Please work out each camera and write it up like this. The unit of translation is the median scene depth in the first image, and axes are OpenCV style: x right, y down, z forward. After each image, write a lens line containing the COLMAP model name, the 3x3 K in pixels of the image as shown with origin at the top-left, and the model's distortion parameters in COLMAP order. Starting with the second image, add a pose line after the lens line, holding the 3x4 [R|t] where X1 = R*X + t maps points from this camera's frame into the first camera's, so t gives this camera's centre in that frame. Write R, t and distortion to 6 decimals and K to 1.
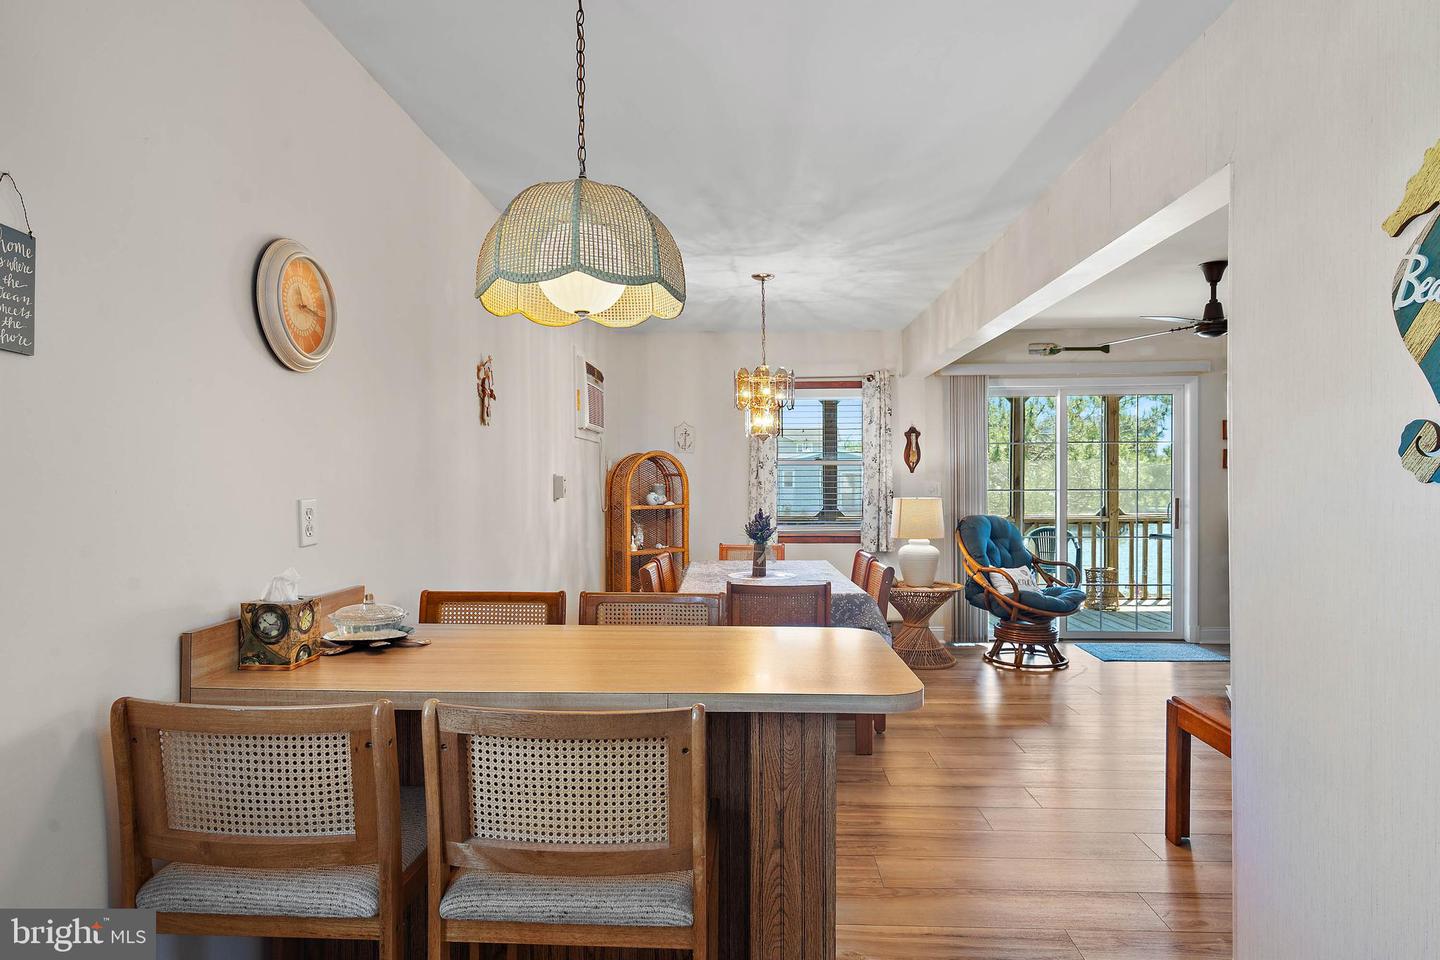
lens RADIAL K [[781.1, 0, 732.1], [0, 781.1, 489.3], [0, 0, 1]] dist [0.003392, 0.003795]
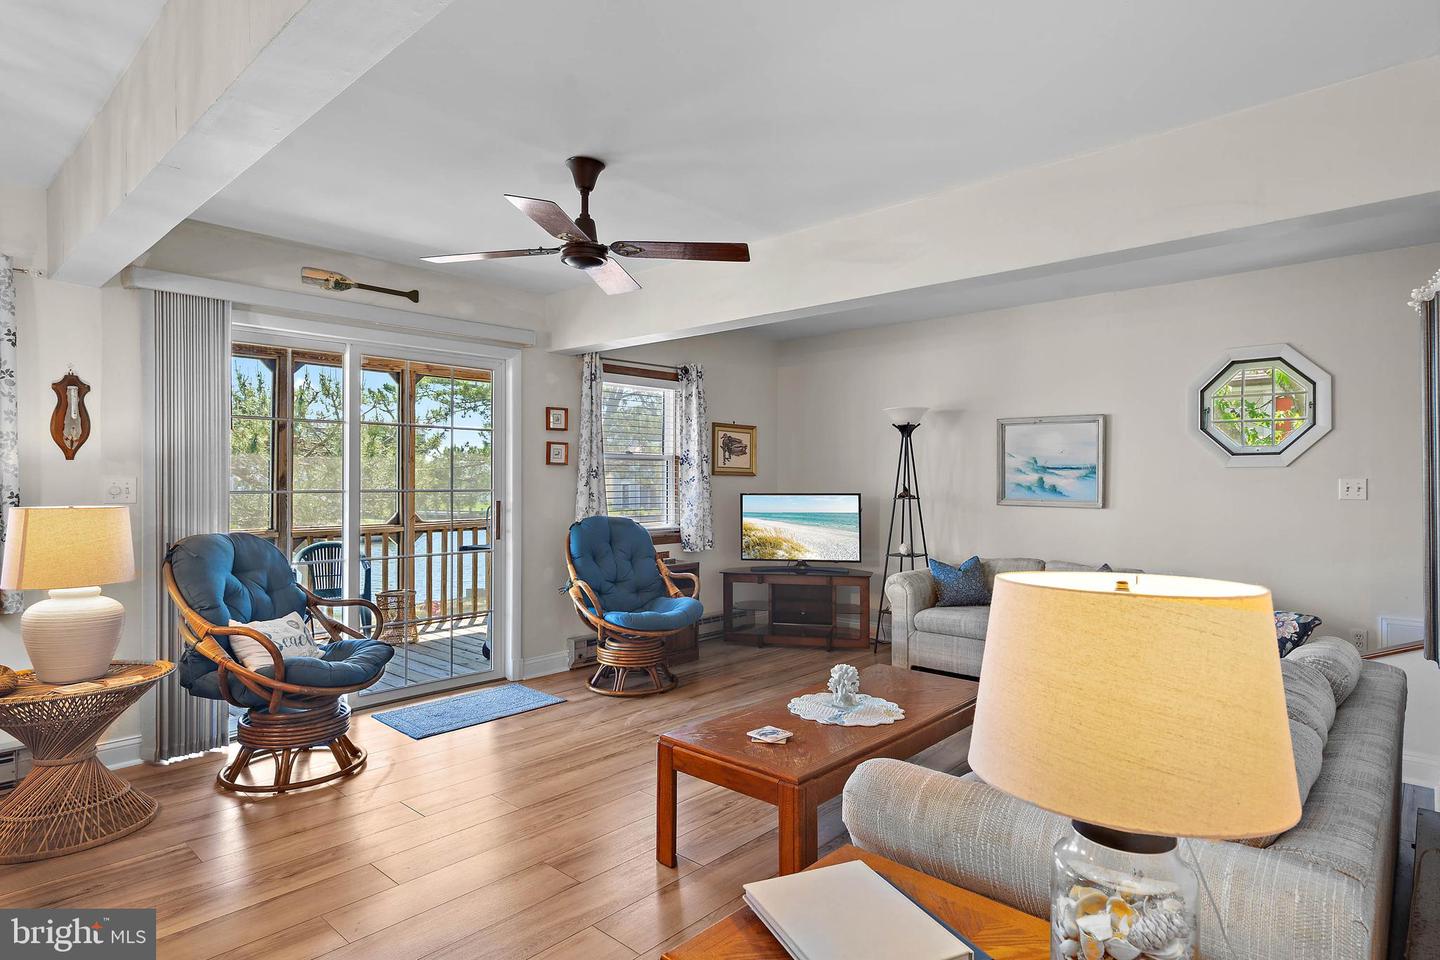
lens RADIAL K [[781.1, 0, 716.9], [0, 781.1, 478.8], [0, 0, 1]] dist [0.003392, 0.003795]
pose [[0.654814, 0.008679, 0.755741, 0.127510], [0.006303, 0.999837, -0.016943, 0.004121], [-0.755764, 0.015858, 0.654652, 0.348599]]
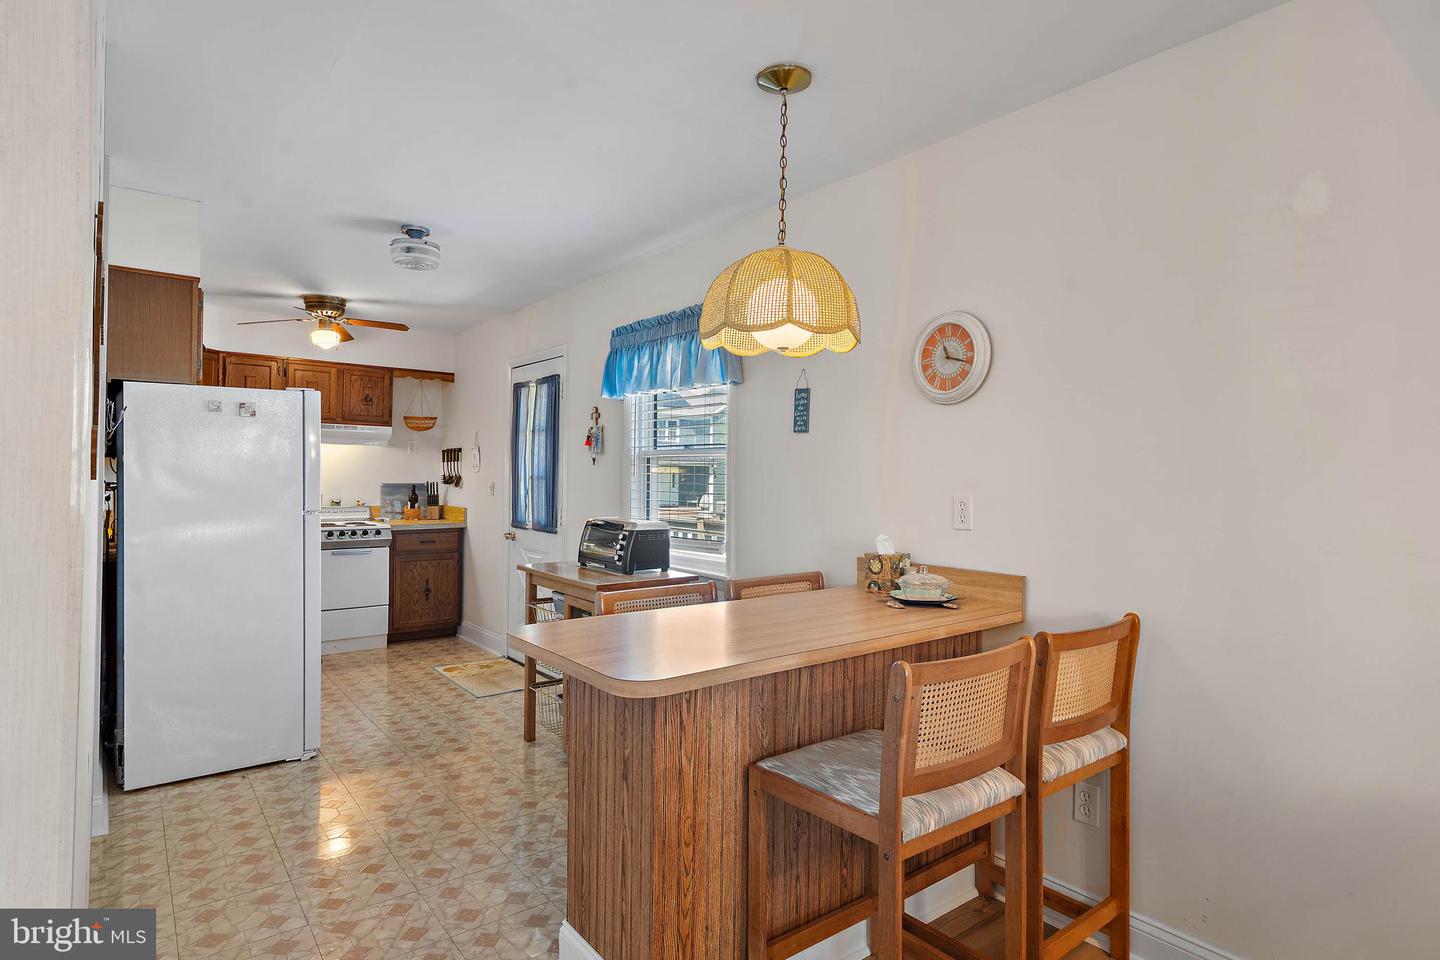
lens RADIAL K [[781.1, 0, 731.2], [0, 781.1, 473.0], [0, 0, 1]] dist [0.003392, 0.003795]
pose [[-0.762693, -0.007240, -0.646720, 0.220585], [-0.015009, 0.999866, 0.006507, -0.009865], [0.646586, 0.014670, -0.762700, 0.611170]]
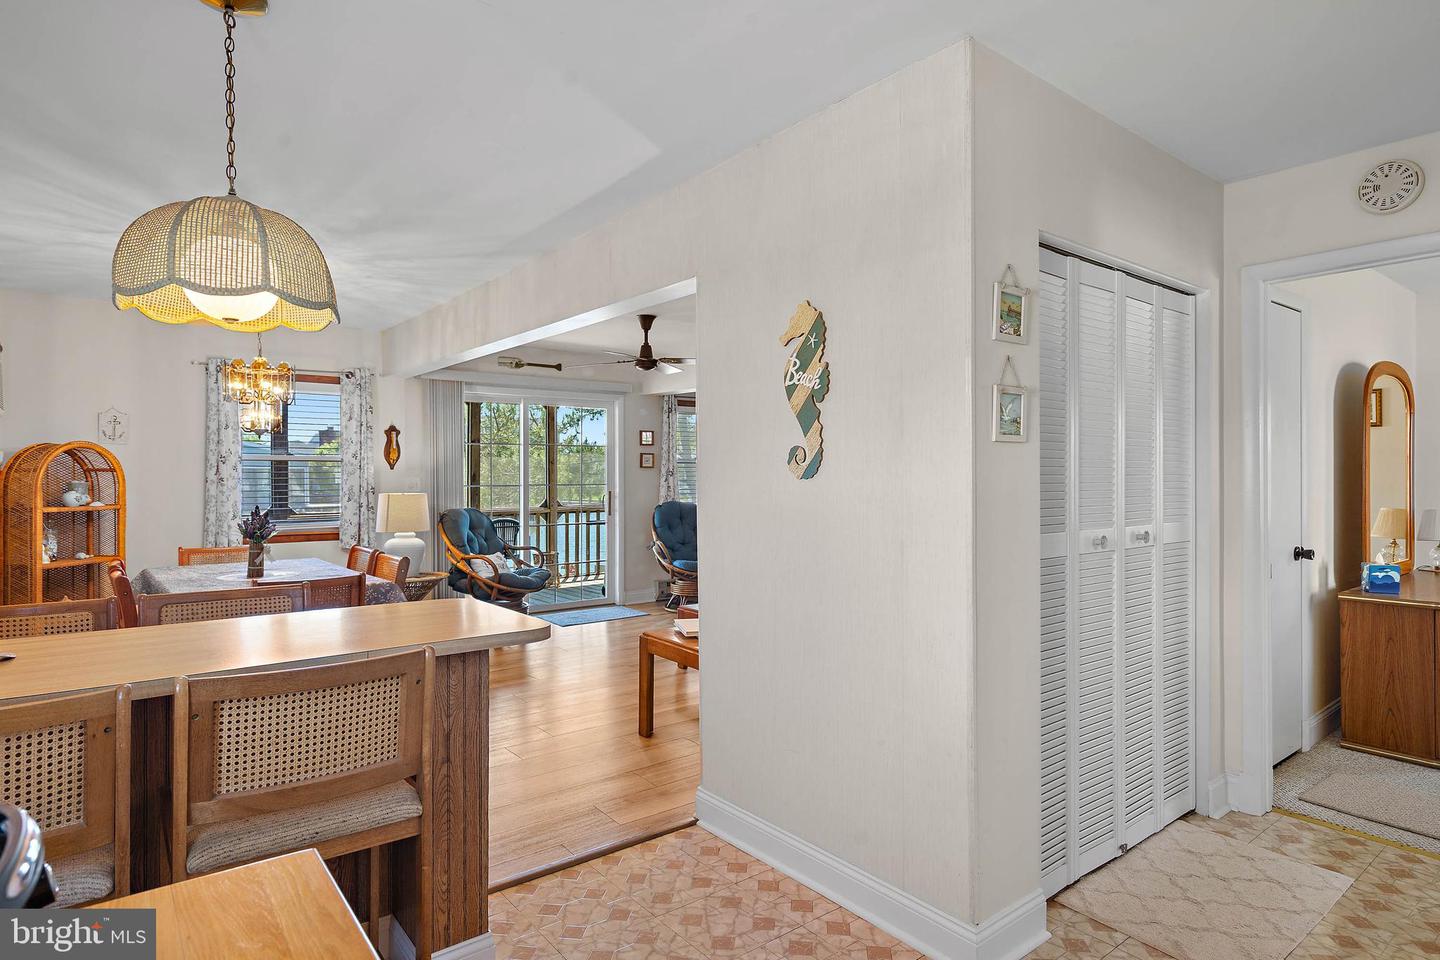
lens RADIAL K [[781.1, 0, 715.7], [0, 781.1, 480.4], [0, 0, 1]] dist [0.003392, 0.003795]
pose [[0.764822, -0.002192, 0.644238, -0.122317], [0.006362, 0.999971, -0.004150, 0.000357], [-0.644210, 0.007273, 0.764814, -0.078723]]
